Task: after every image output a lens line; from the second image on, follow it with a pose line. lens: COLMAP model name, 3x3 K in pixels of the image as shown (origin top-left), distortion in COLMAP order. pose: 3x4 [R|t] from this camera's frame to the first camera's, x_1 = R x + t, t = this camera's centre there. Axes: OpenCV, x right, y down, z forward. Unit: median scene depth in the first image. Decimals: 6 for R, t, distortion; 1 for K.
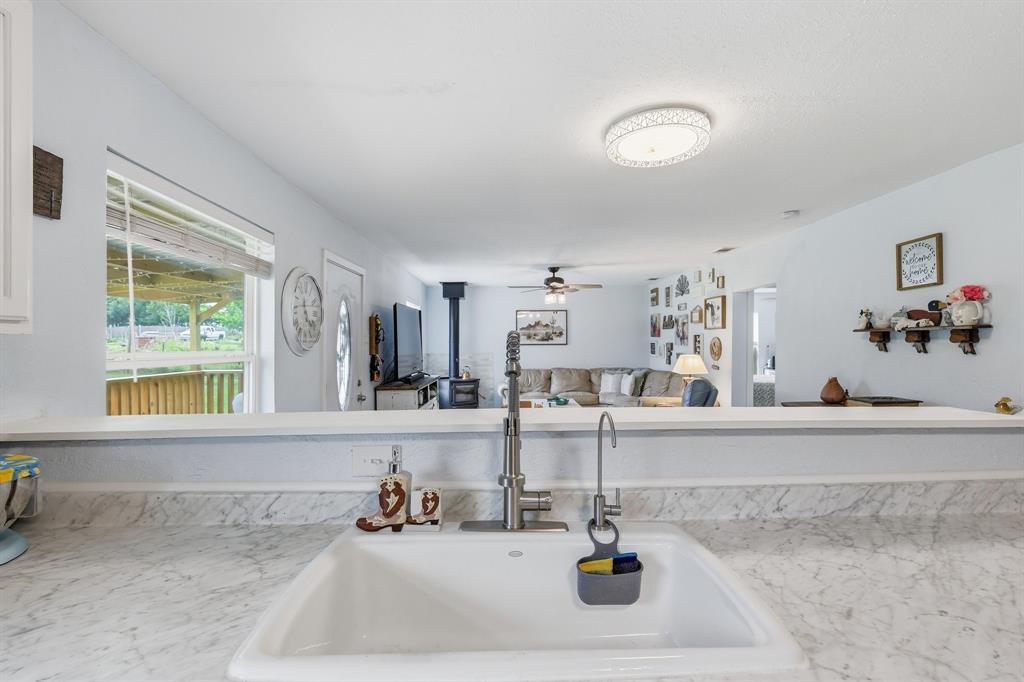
lens RADIAL K [[459.9, 0, 513.8], [0, 459.9, 340.1], [0, 0, 1]] dist [0.007985, -0.000250]
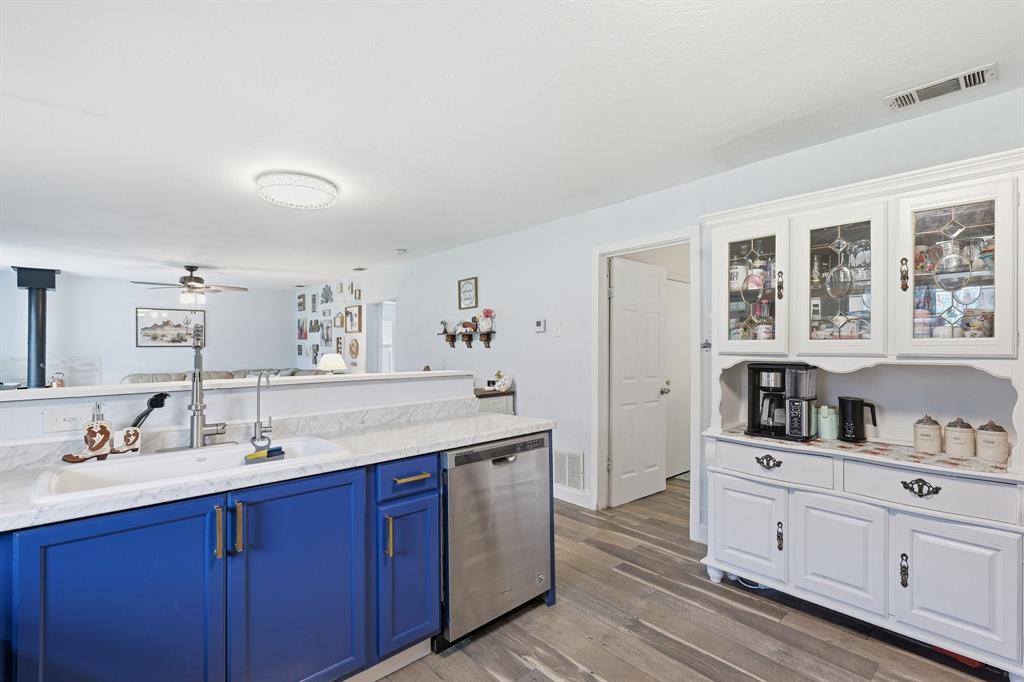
lens RADIAL K [[459.9, 0, 512.4], [0, 459.9, 343.7], [0, 0, 1]] dist [0.007985, -0.000250]
pose [[0.751249, 0.002951, 0.660012, -0.085591], [0.000166, 0.999989, -0.004660, 0.019861], [-0.660018, 0.003611, 0.751241, -0.330586]]
